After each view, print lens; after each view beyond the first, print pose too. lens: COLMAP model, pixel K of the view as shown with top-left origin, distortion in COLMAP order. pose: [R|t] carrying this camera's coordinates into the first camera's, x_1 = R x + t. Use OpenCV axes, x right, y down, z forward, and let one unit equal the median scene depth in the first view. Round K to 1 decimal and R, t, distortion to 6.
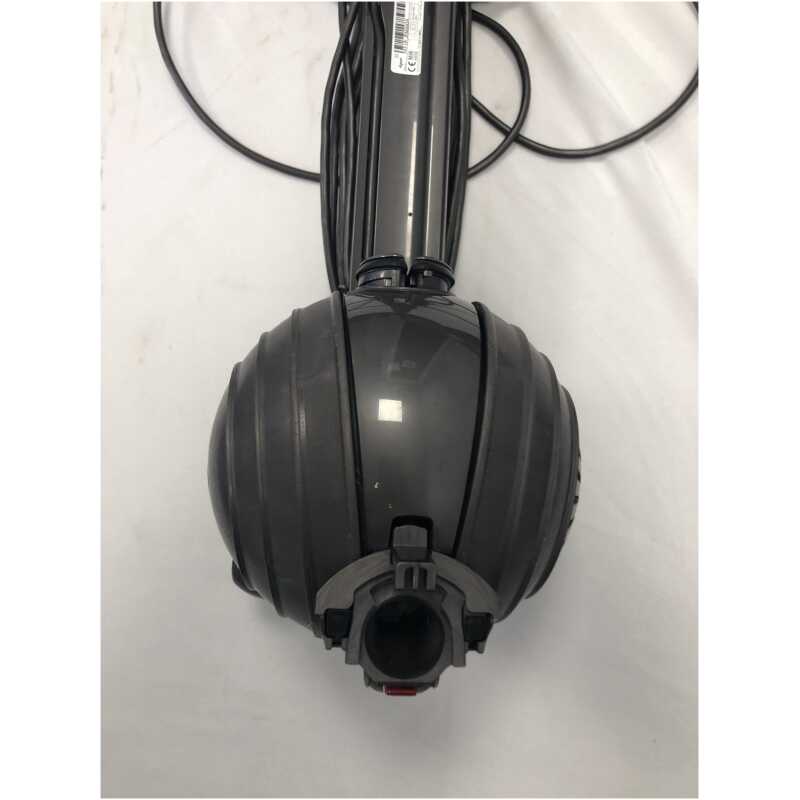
lens RADIAL K [[721.7, 0, 400.0], [0, 721.7, 400.0], [0, 0, 1]] dist [0.045398, 0.012625]
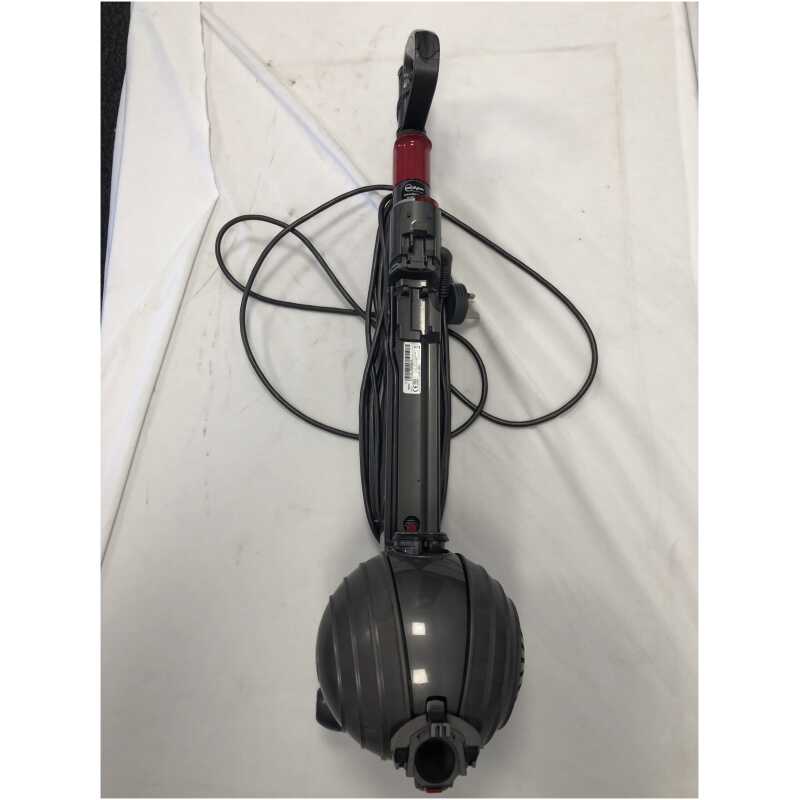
lens RADIAL K [[721.7, 0, 400.0], [0, 721.7, 400.0], [0, 0, 1]] dist [0.045398, 0.012625]
pose [[0.999060, -0.031387, 0.029894, -0.091909], [0.034481, 0.993408, -0.109323, -0.338395], [-0.026266, 0.110251, 0.993557, -0.841744]]
